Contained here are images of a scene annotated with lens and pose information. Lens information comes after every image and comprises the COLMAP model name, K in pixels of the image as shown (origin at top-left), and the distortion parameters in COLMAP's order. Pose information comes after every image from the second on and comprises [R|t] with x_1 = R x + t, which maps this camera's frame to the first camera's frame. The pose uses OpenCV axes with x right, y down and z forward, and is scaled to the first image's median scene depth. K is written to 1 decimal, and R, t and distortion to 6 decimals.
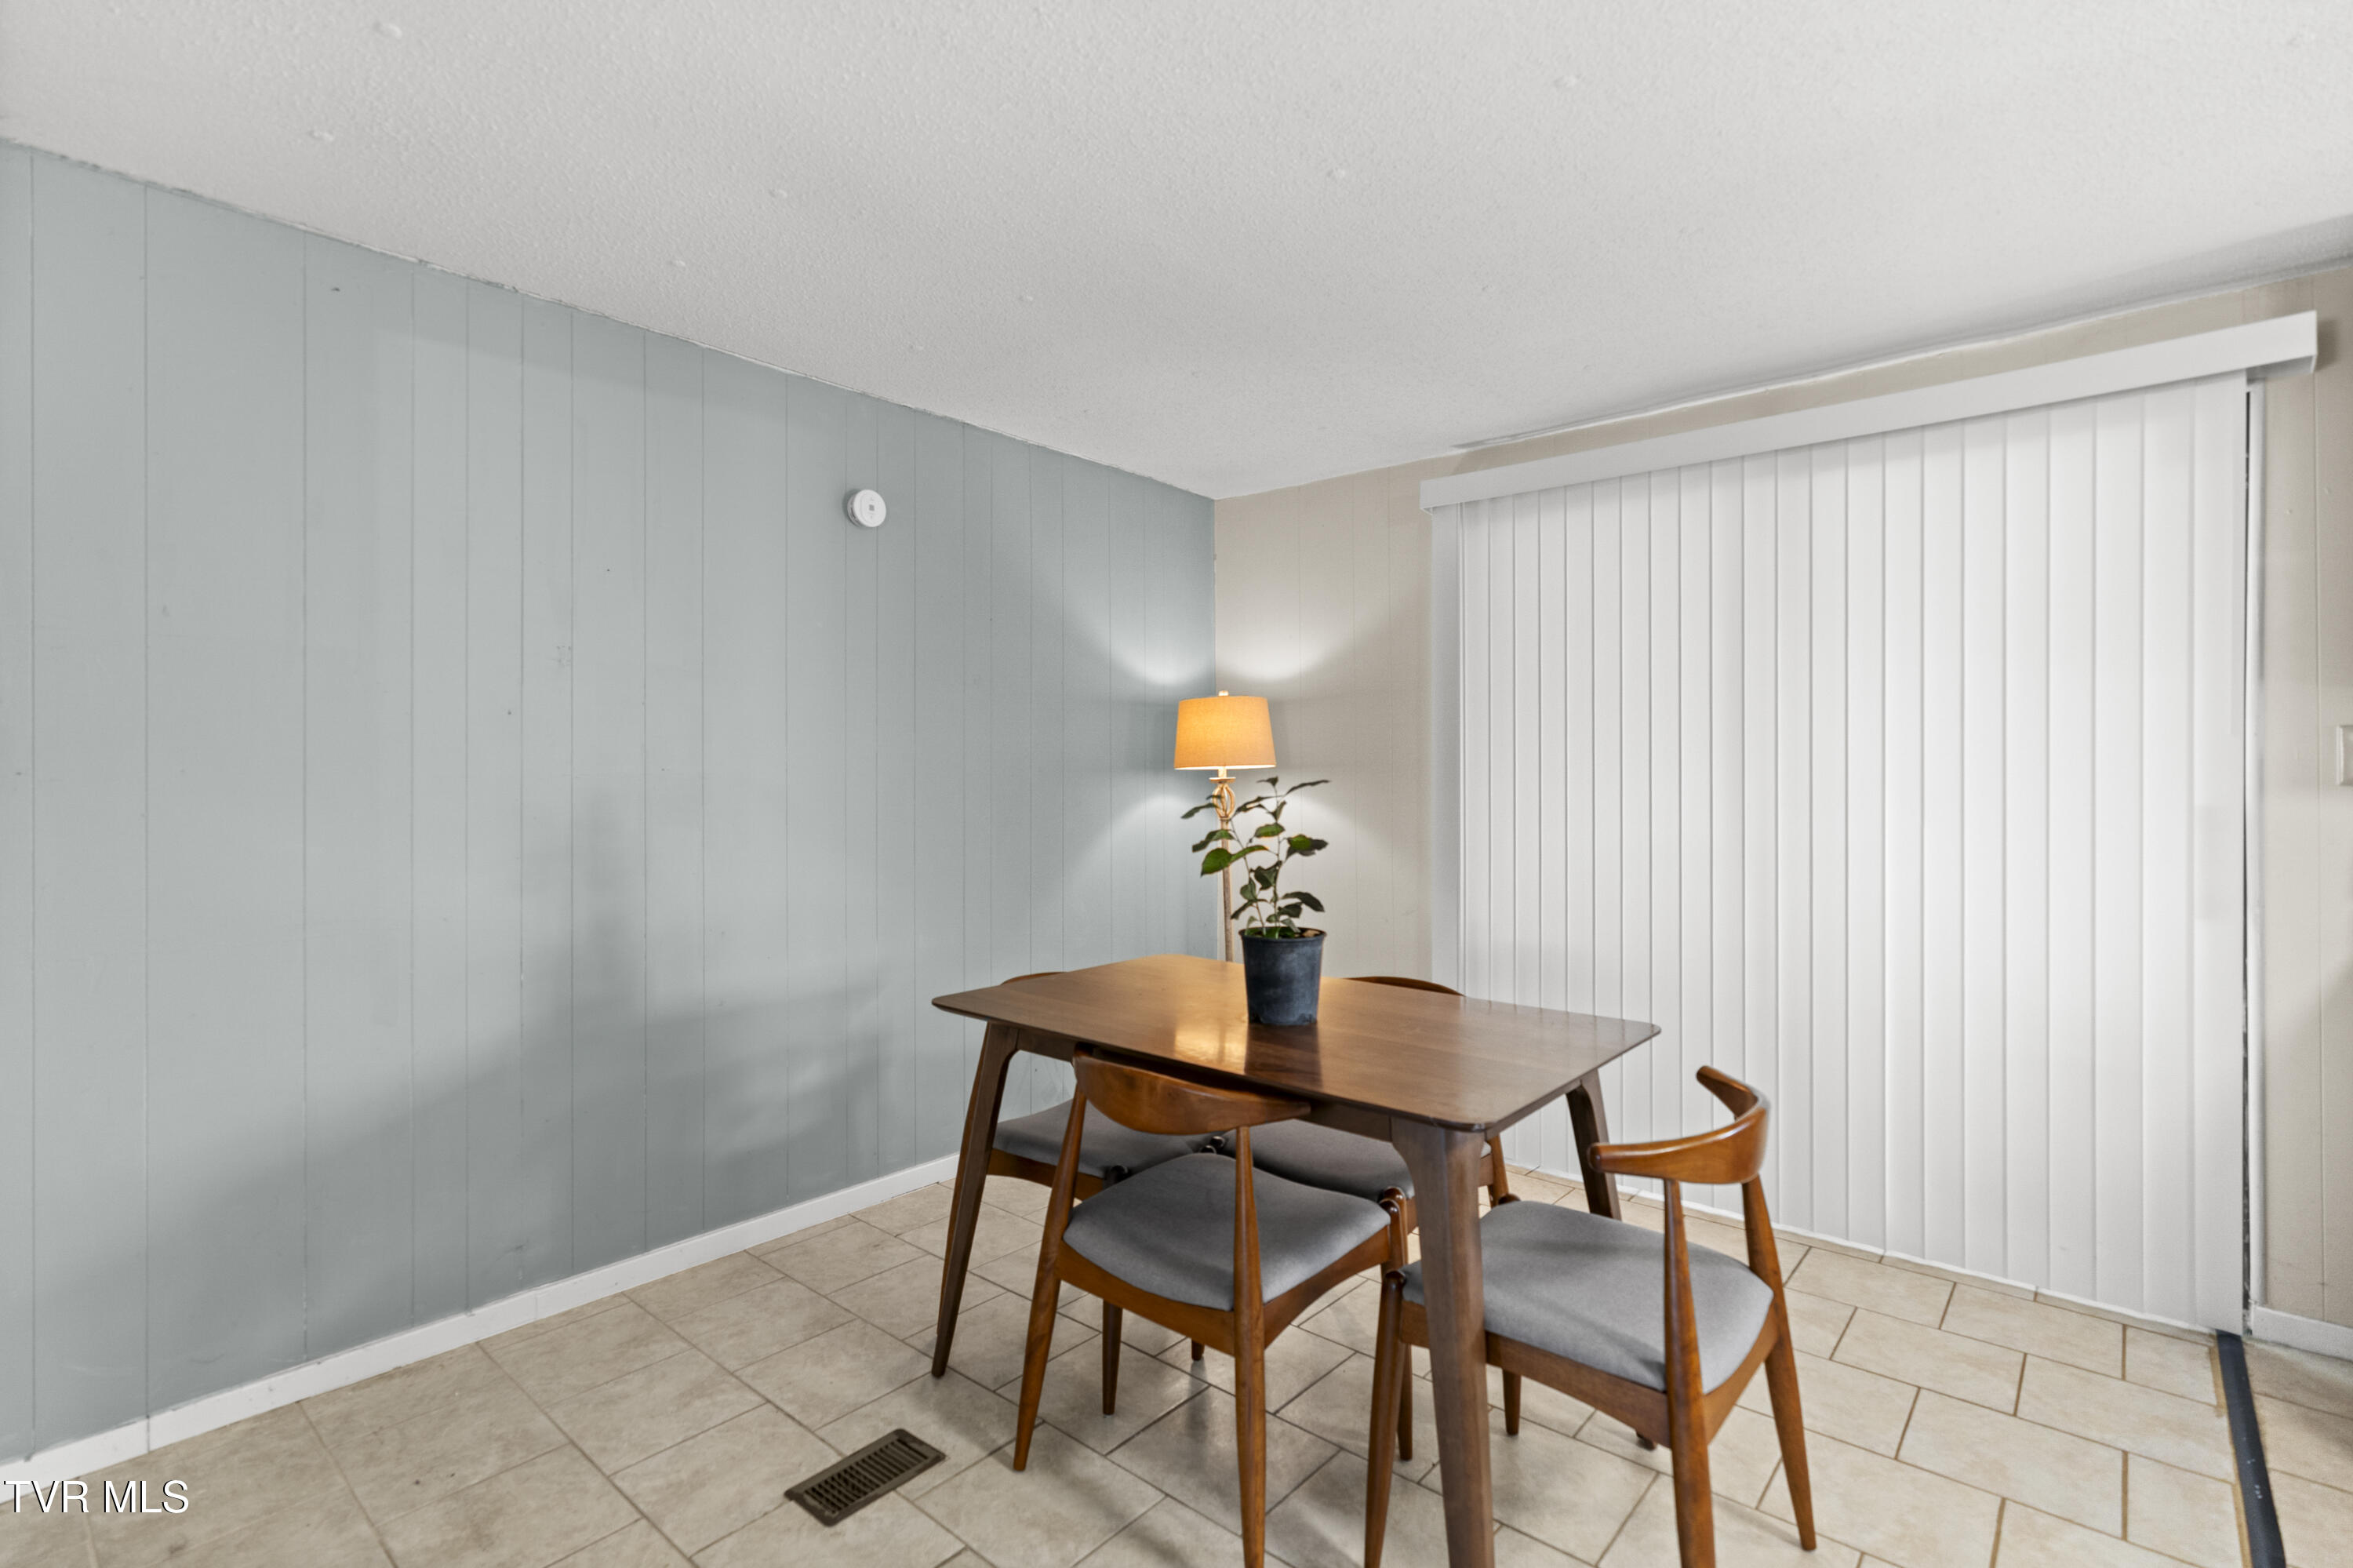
lens RADIAL K [[1099.6, 0, 1164.8], [0, 1099.6, 775.0], [0, 0, 1]] dist [-0.009807, 0.006523]
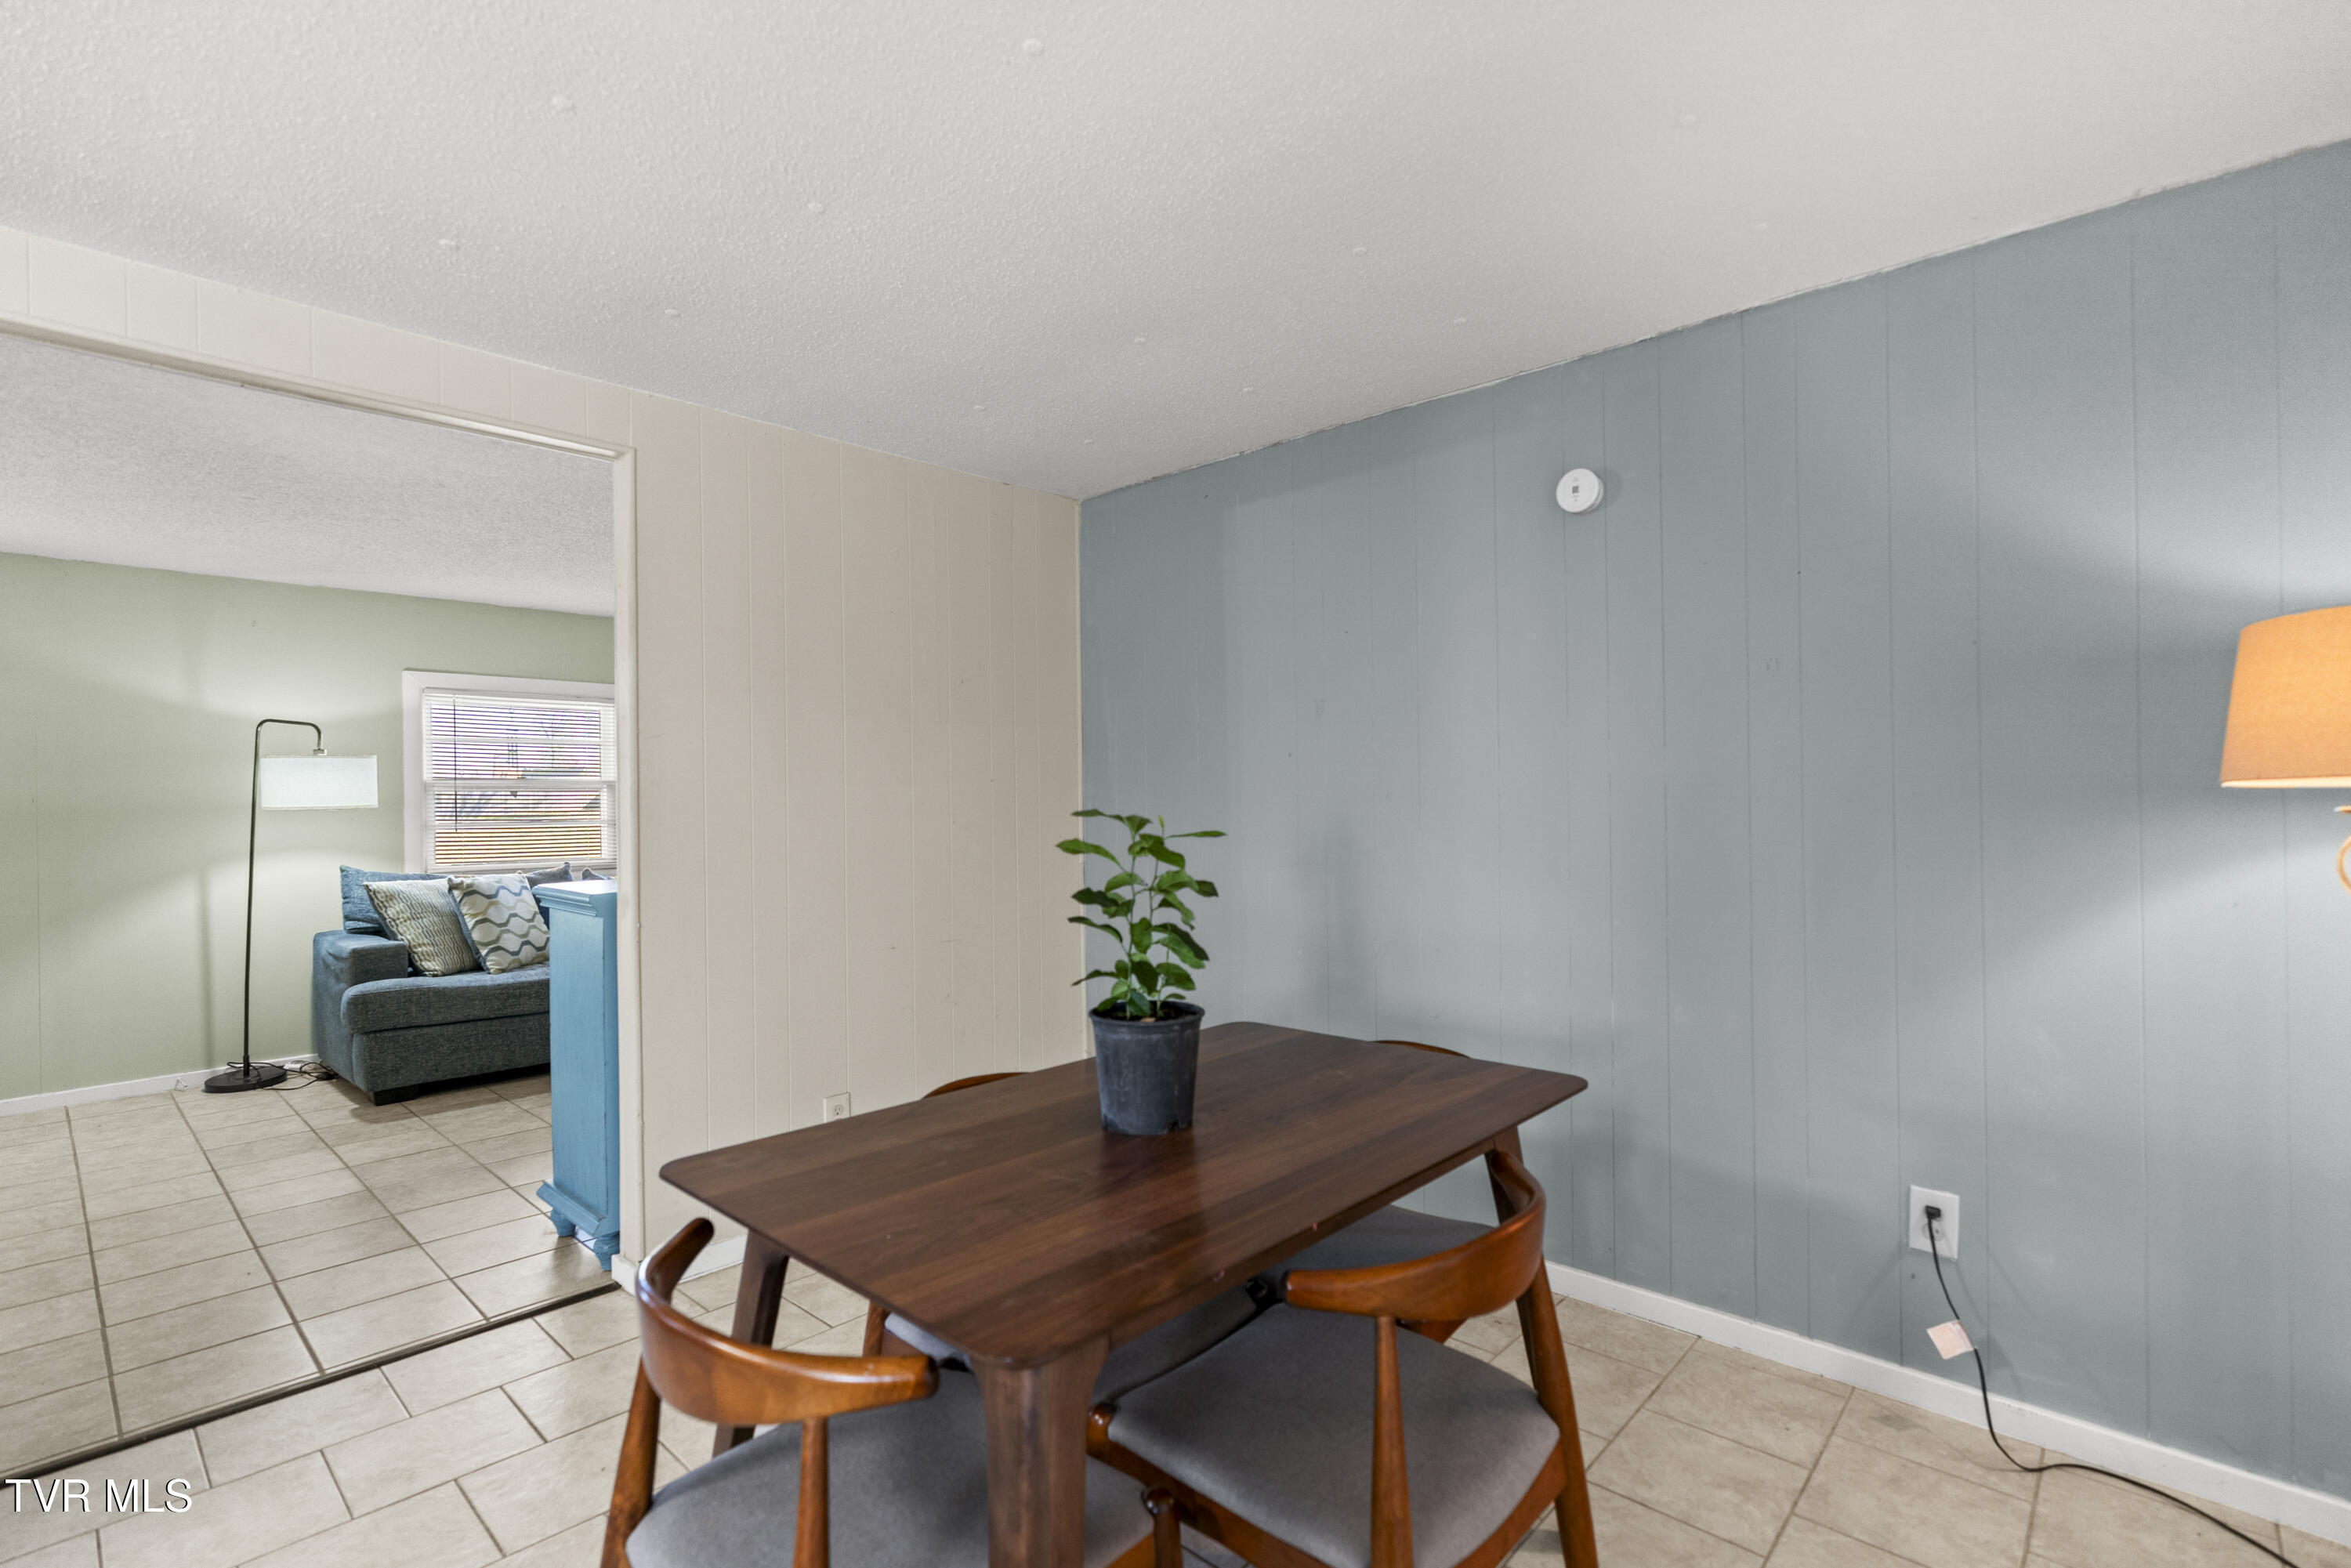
lens RADIAL K [[1098.6, 0, 1170.3], [0, 1098.6, 801.9], [0, 0, 1]] dist [-0.009807, 0.006523]
pose [[-0.027719, 0.004540, -0.999605, 0.600238], [0.006301, 0.999971, 0.004367, -0.004326], [0.999596, -0.006177, -0.027746, 0.703357]]
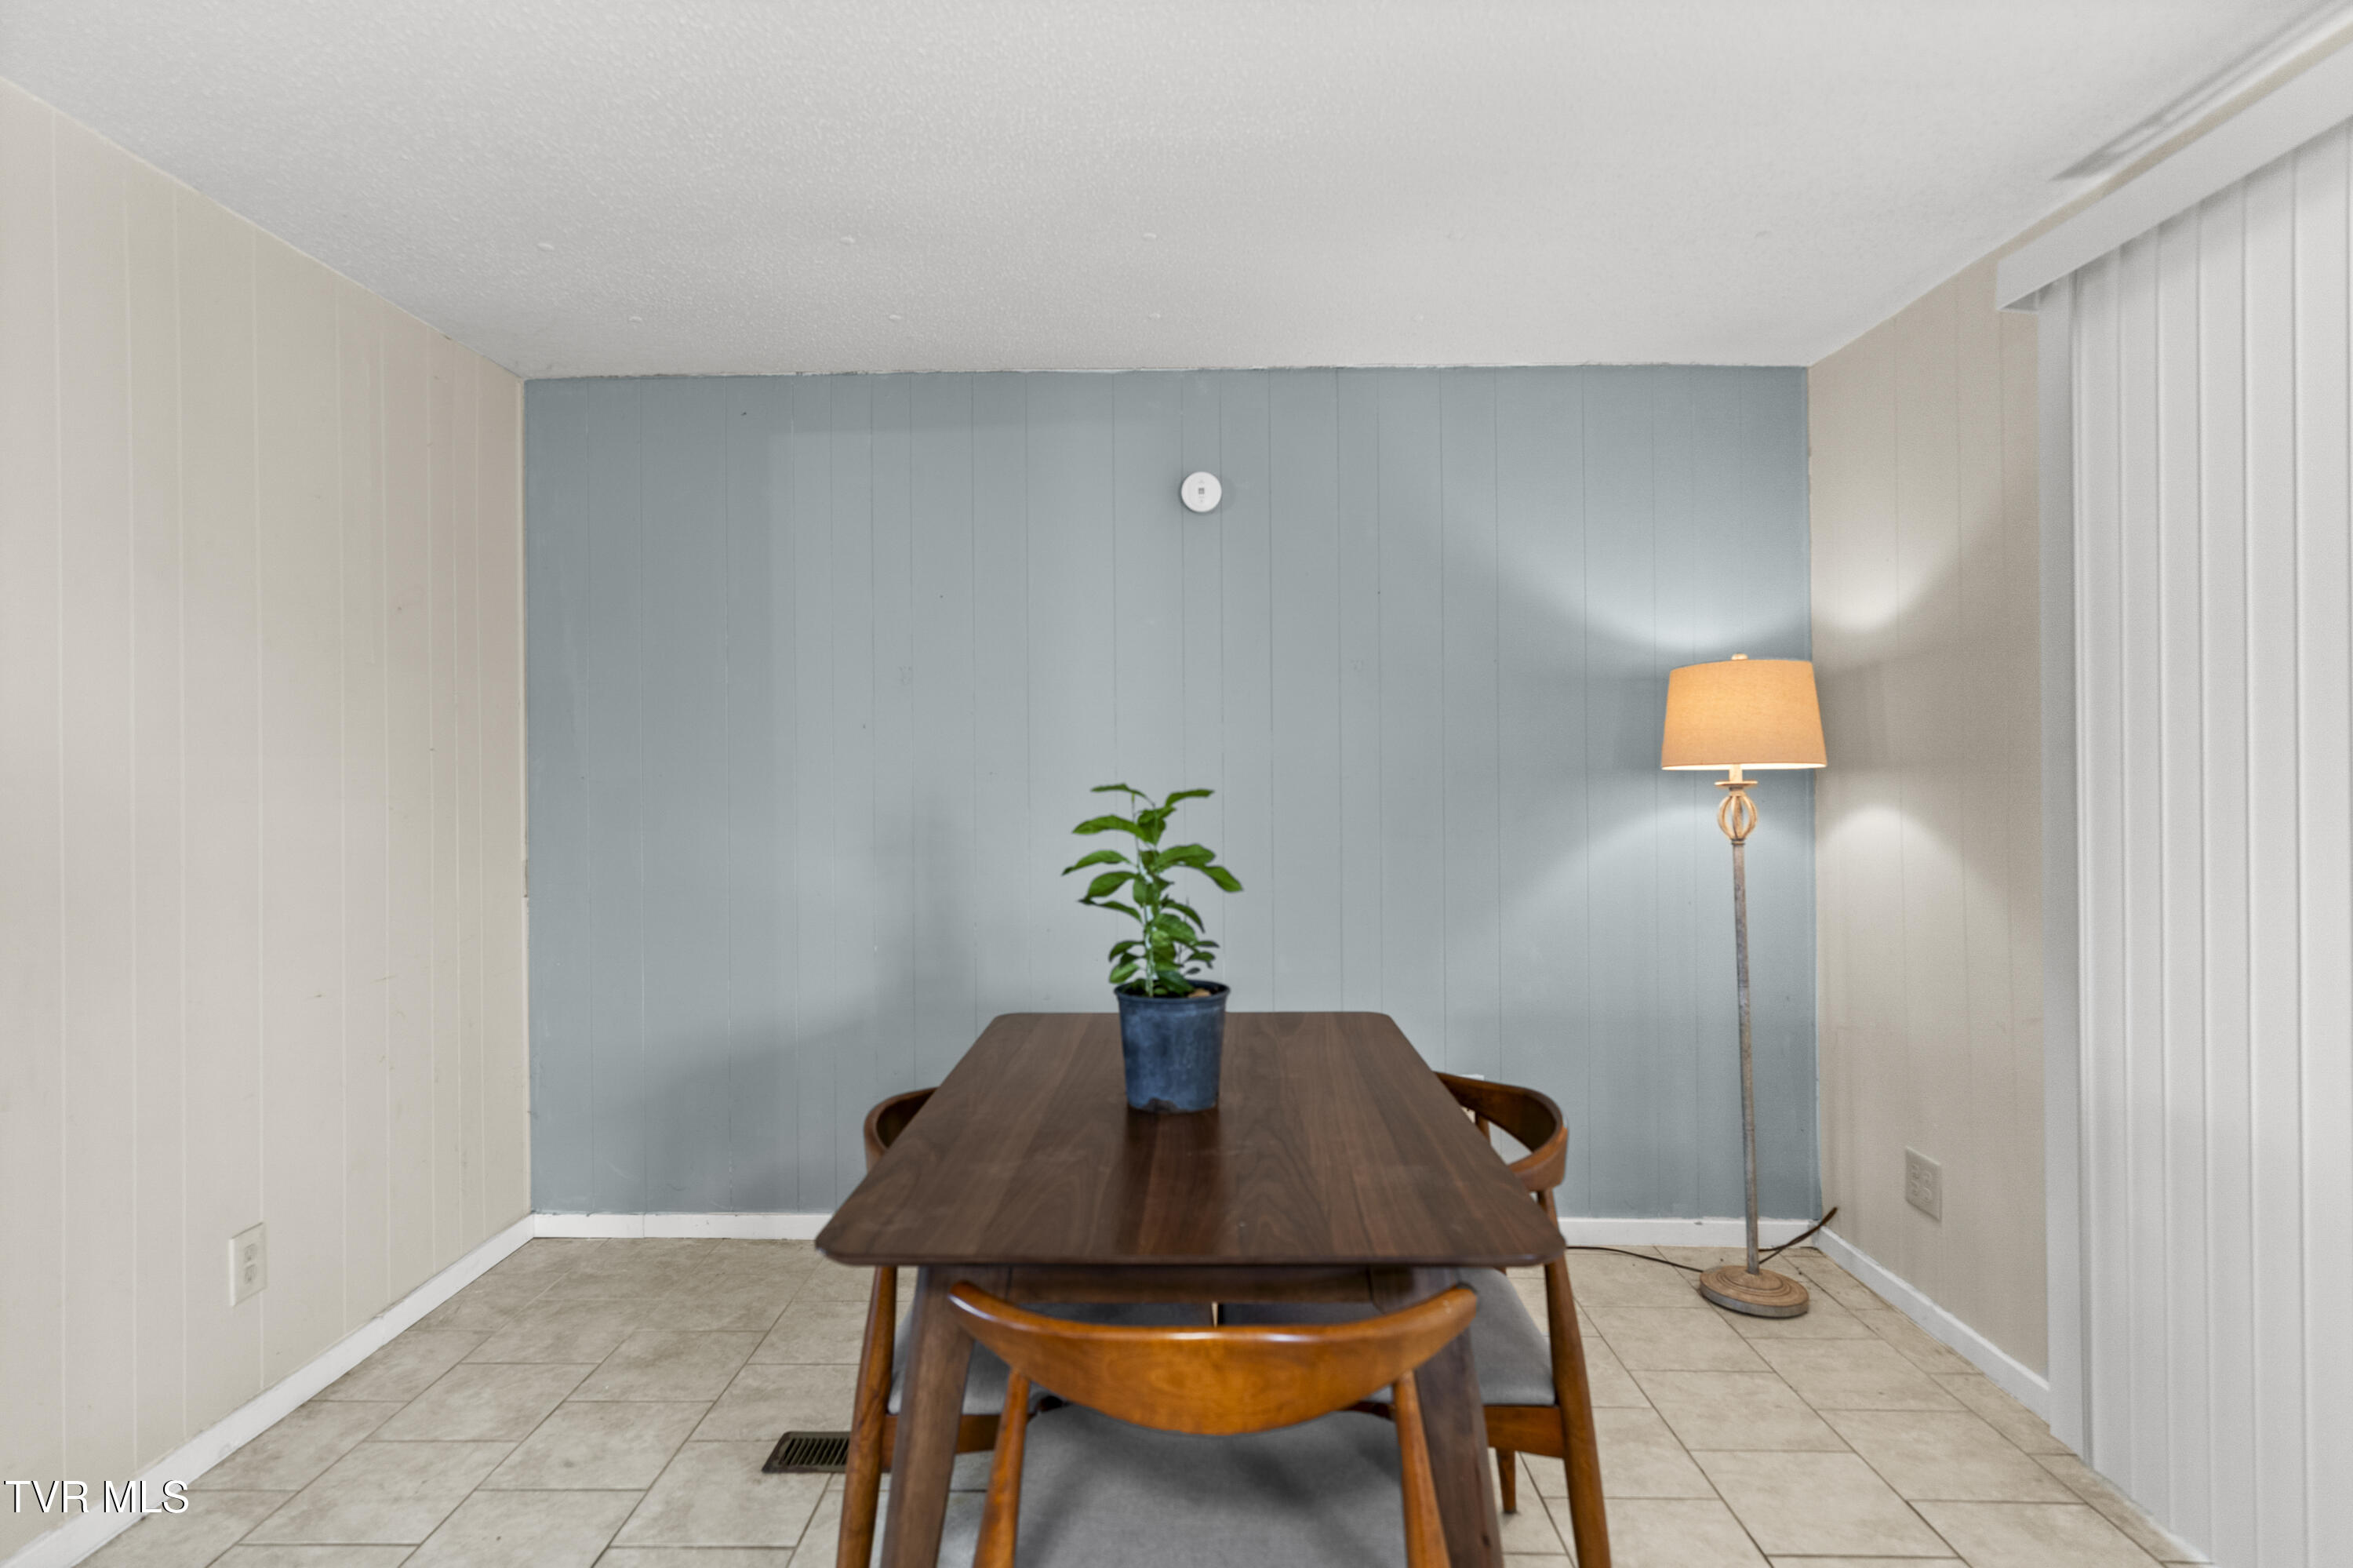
lens RADIAL K [[1243.0, 0, 1195.0], [0, 1243.0, 777.9], [0, 0, 1]] dist [-0.012821, -0.000208]
pose [[0.648510, 0.000999, -0.761206, 0.529561], [0.001955, 0.999994, 0.002978, -0.003458], [0.761204, -0.003419, 0.648504, 0.312151]]
